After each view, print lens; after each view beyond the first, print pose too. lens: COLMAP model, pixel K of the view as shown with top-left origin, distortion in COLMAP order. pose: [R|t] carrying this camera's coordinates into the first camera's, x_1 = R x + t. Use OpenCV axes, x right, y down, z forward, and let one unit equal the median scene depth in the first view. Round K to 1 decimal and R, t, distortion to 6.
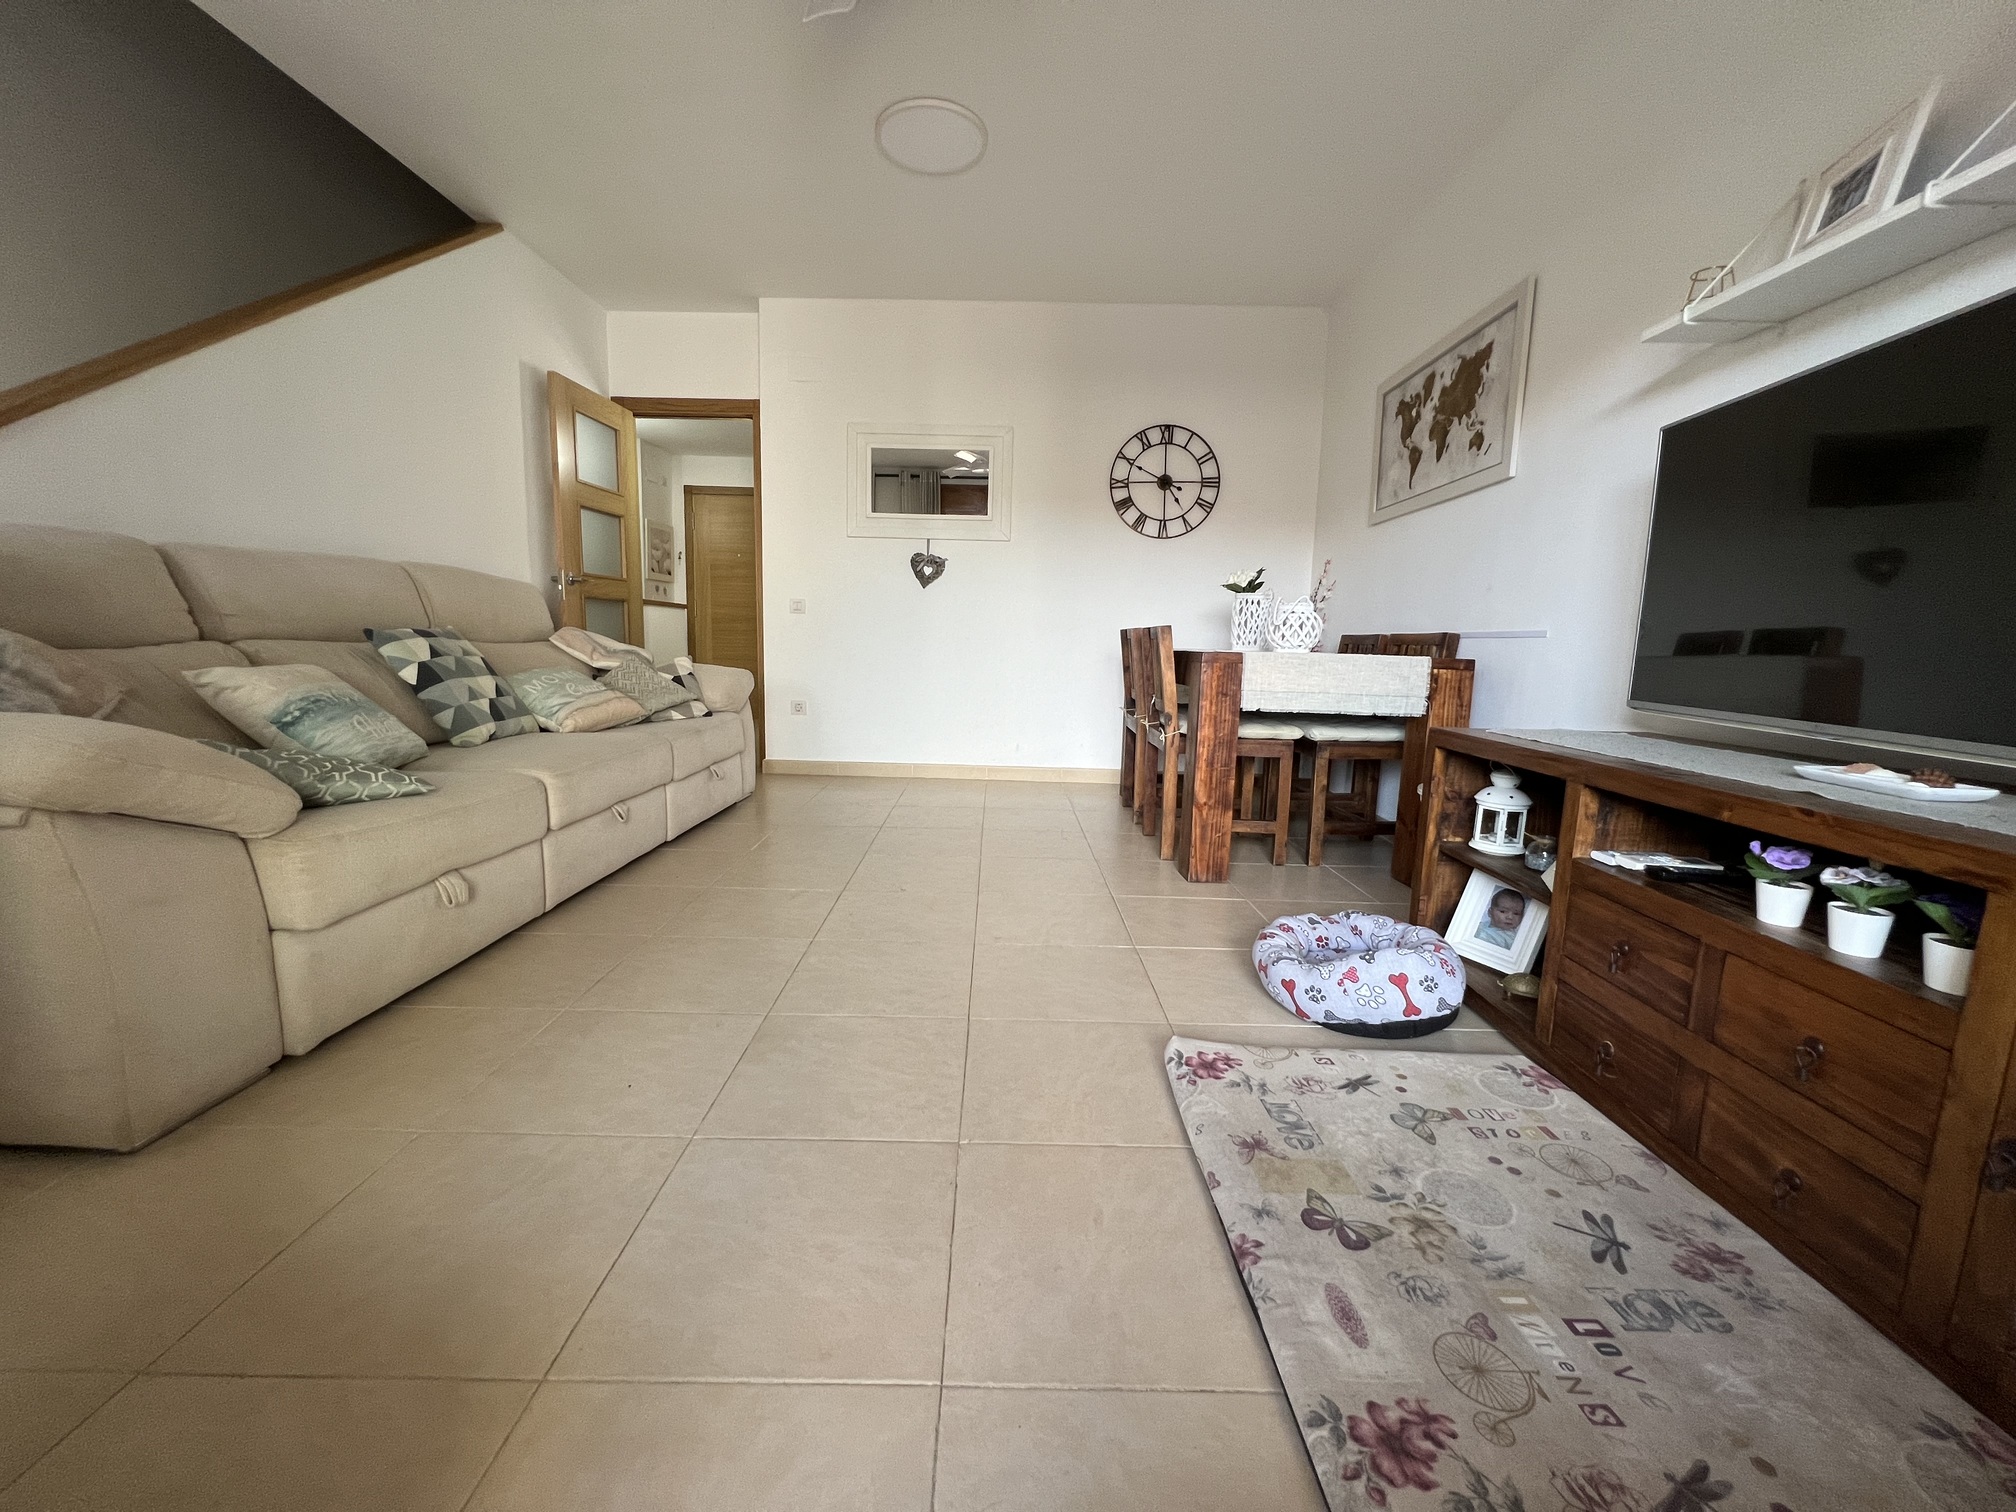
lens RADIAL K [[807.1, 0, 1001.2], [0, 807.1, 755.4], [0, 0, 1]] dist [-0.001088, 0.000403]
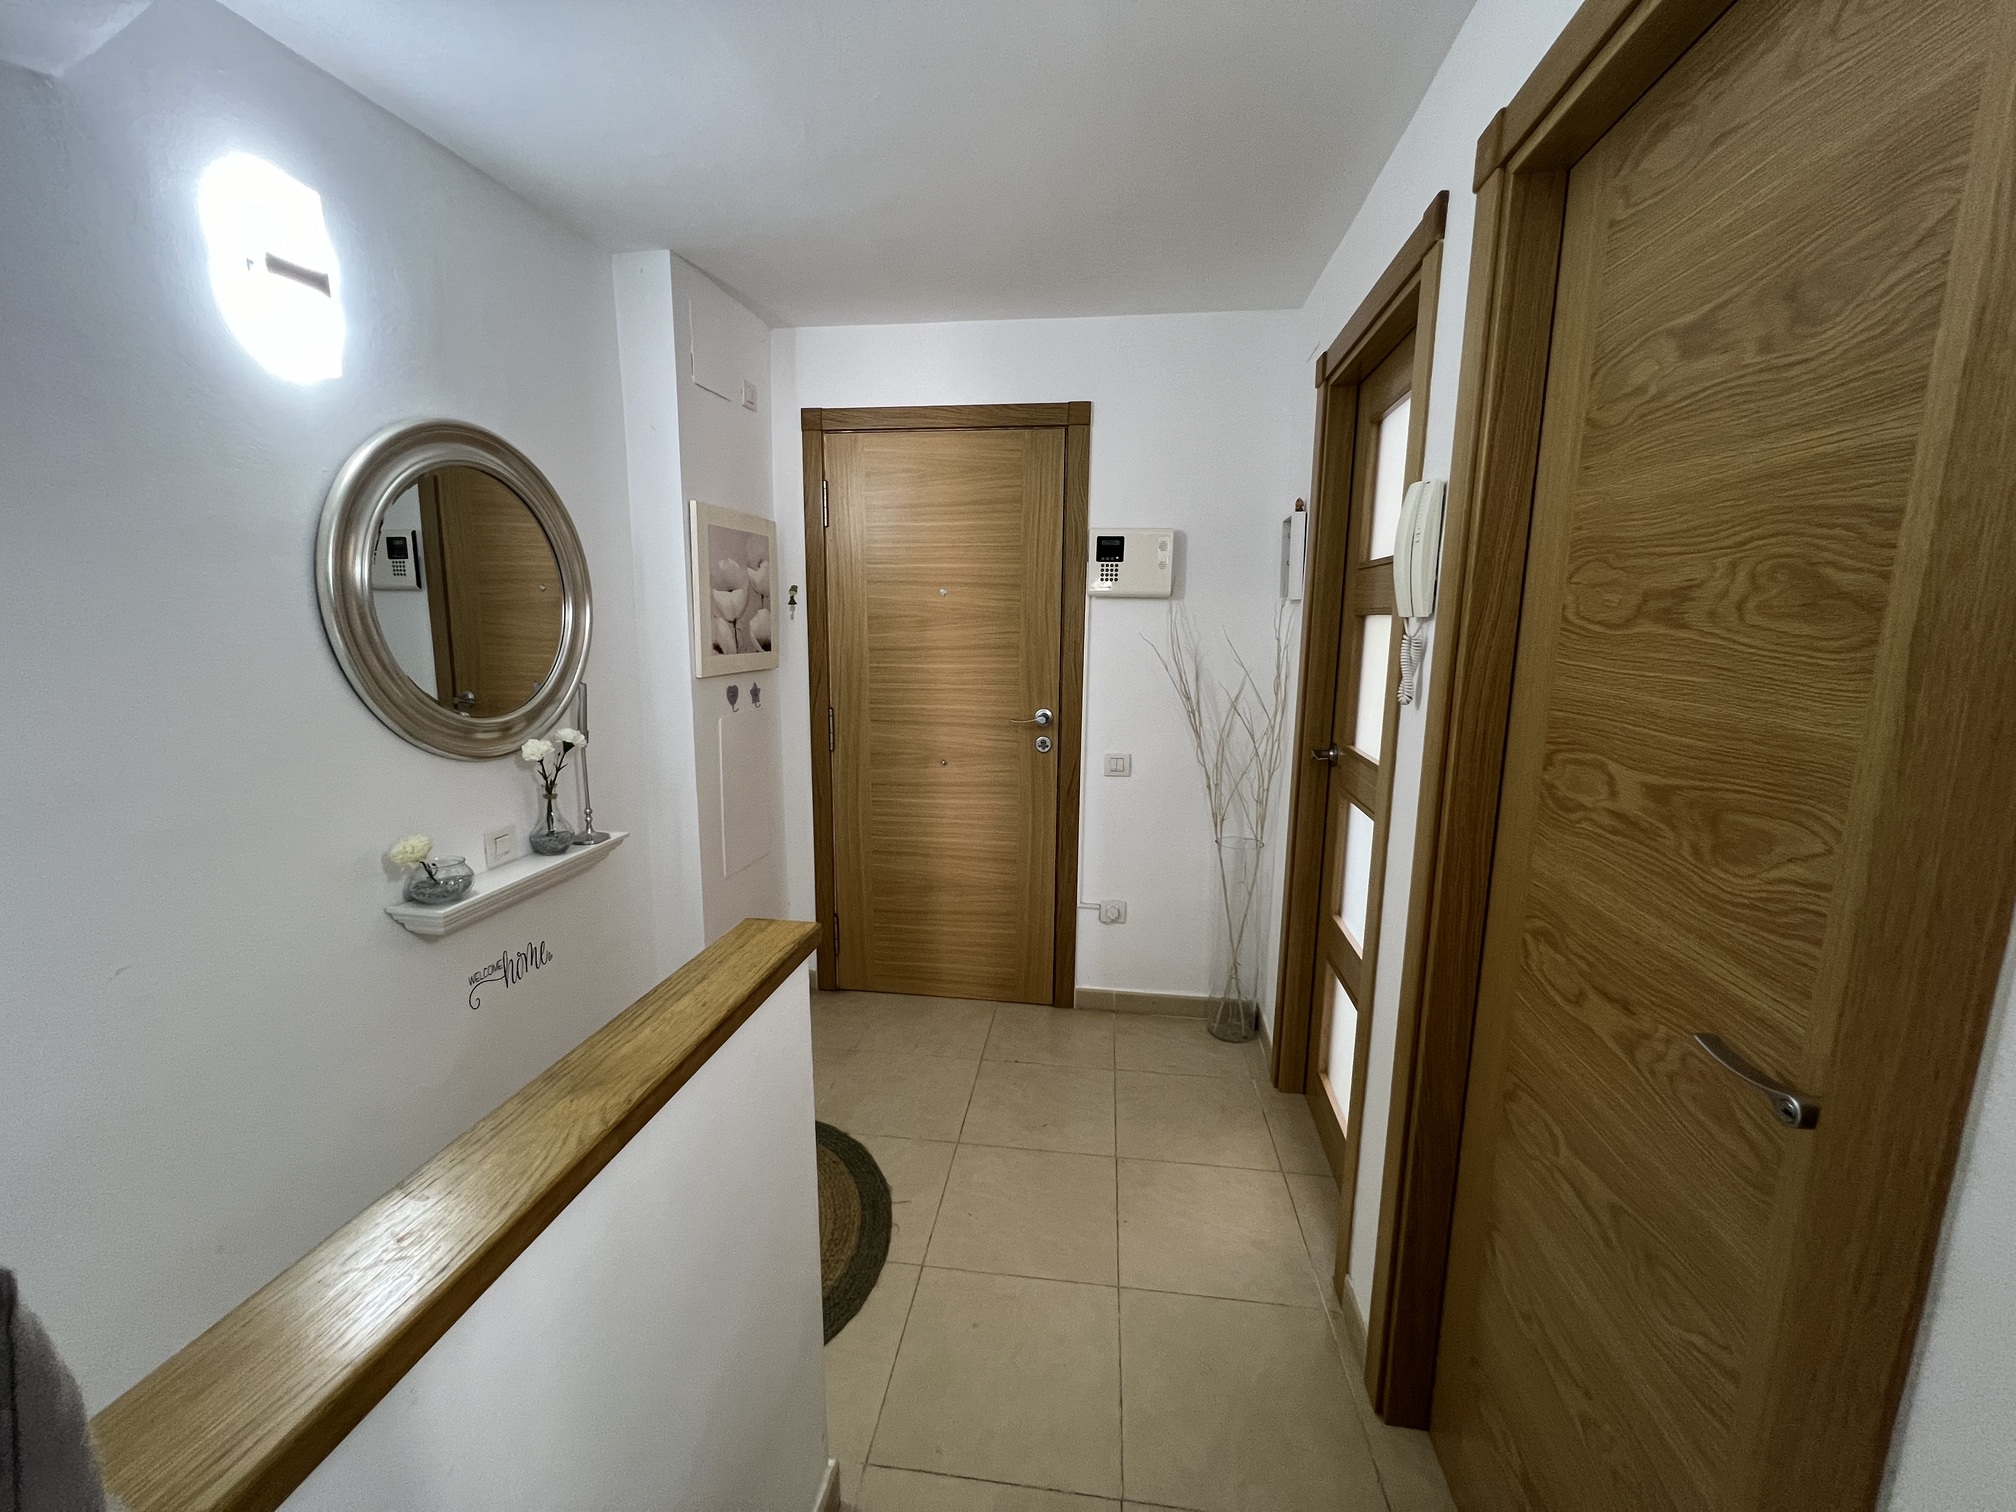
lens RADIAL K [[807.1, 0, 1009.9], [0, 807.1, 756.7], [0, 0, 1]] dist [-0.001088, 0.000403]
pose [[0.991822, -0.003456, -0.127584, -0.662244], [0.006420, 0.999719, 0.022828, -0.479814], [0.127469, -0.023460, 0.991565, 1.687712]]
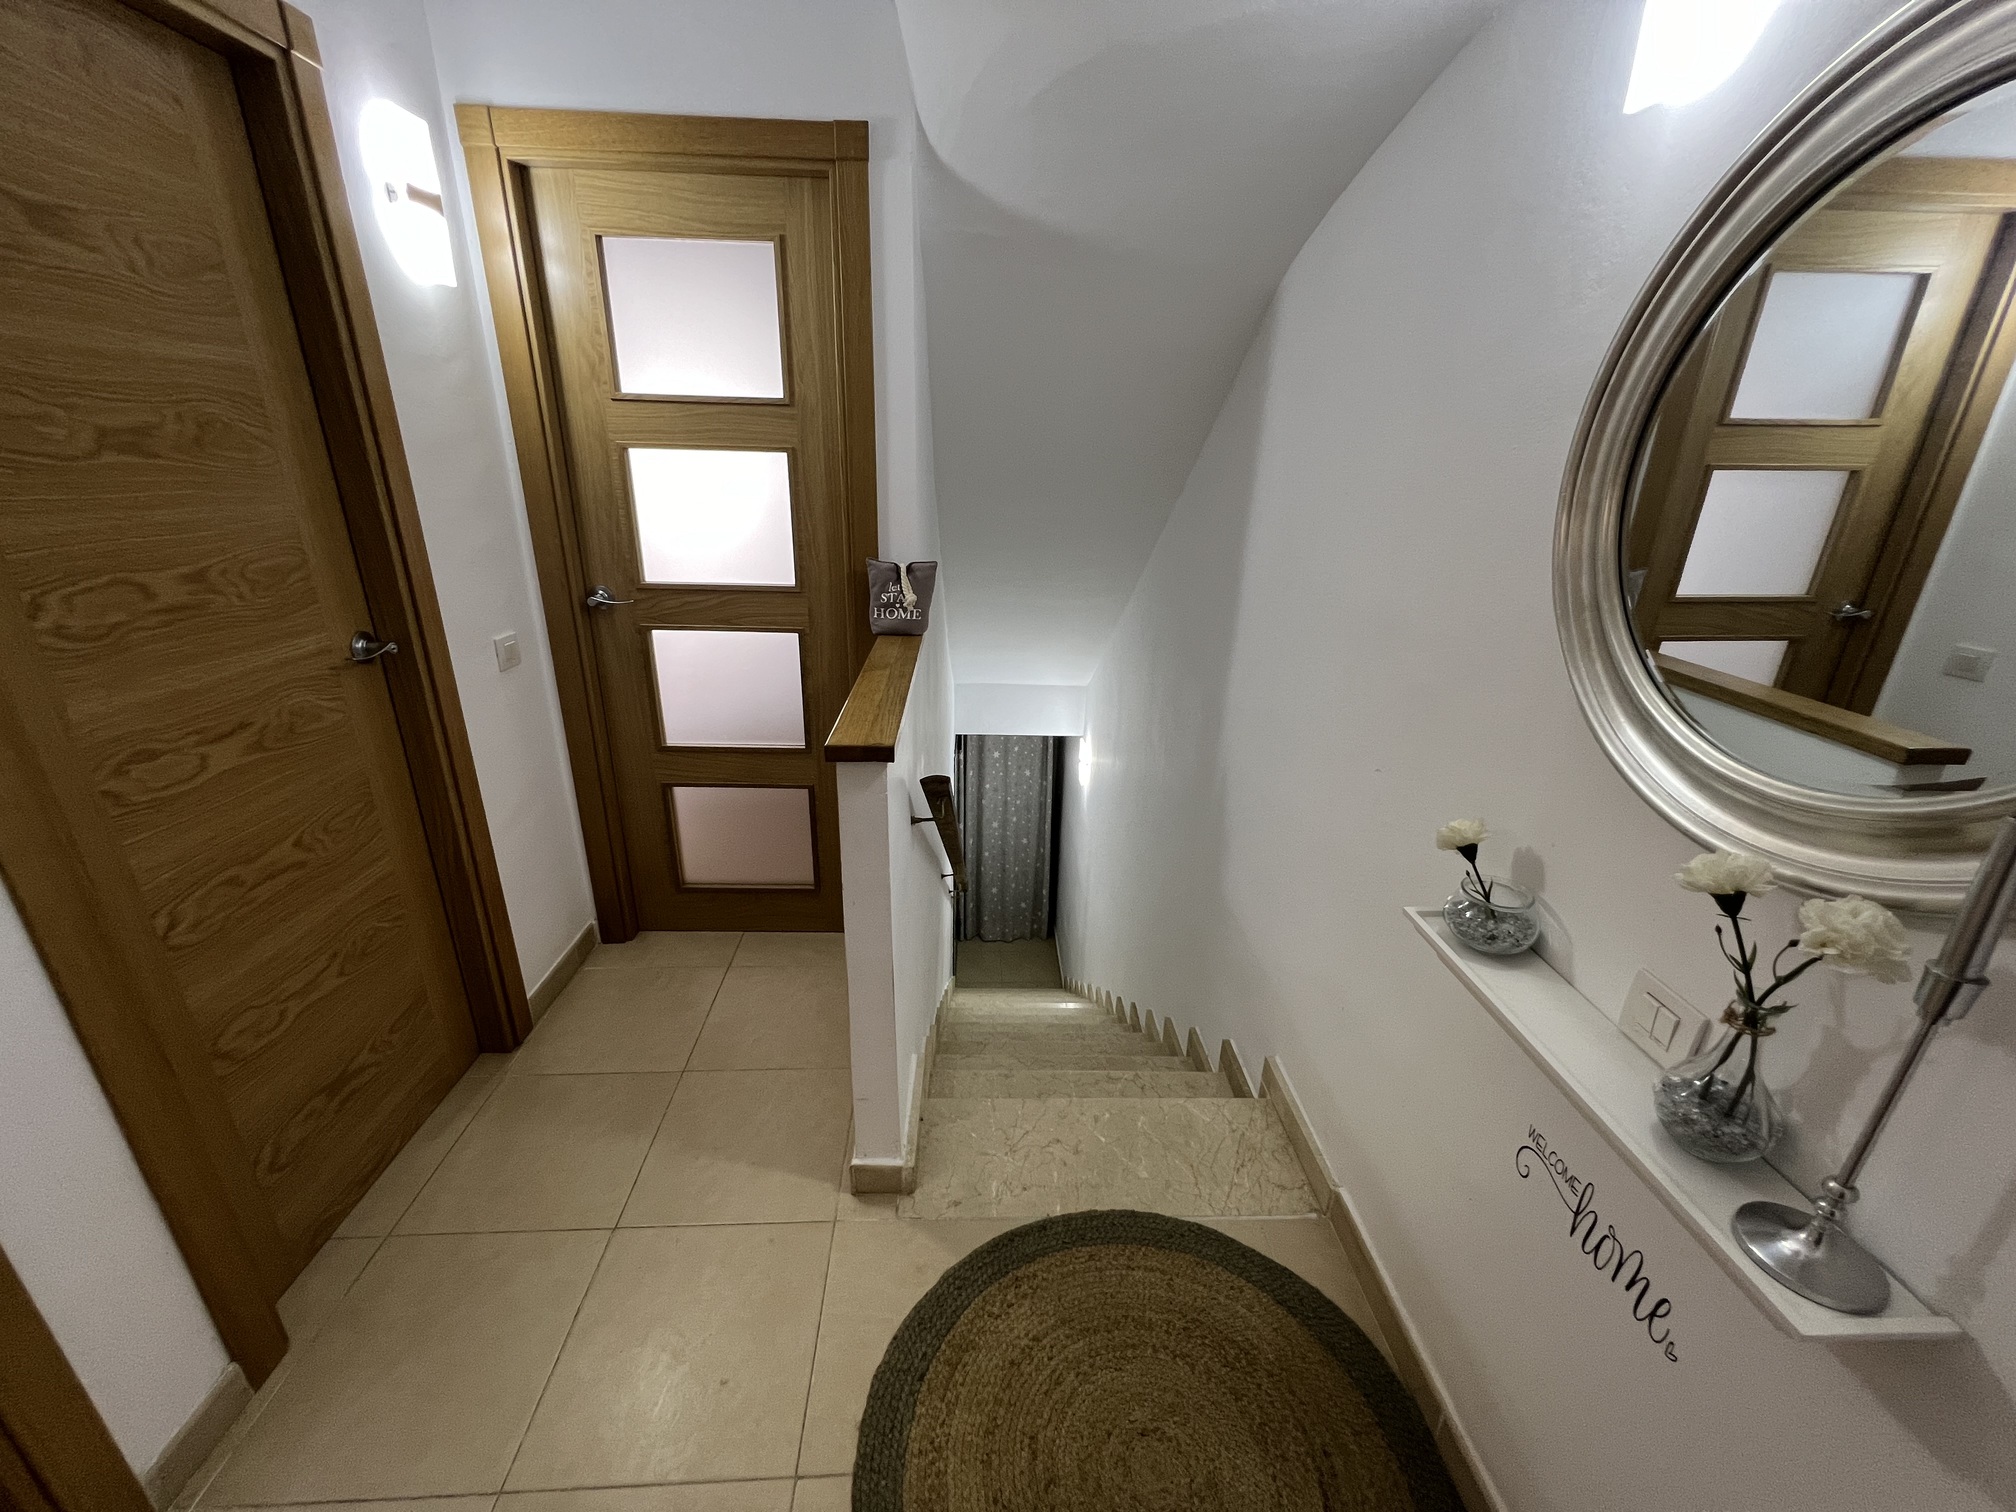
lens RADIAL K [[807.1, 0, 1001.3], [0, 807.1, 751.4], [0, 0, 1]] dist [-0.001088, 0.000403]
pose [[-0.997858, -0.033044, -0.056452, -1.074827], [-0.056202, 0.874663, 0.481463, -0.731607], [0.033467, 0.483605, -0.874647, 3.179720]]
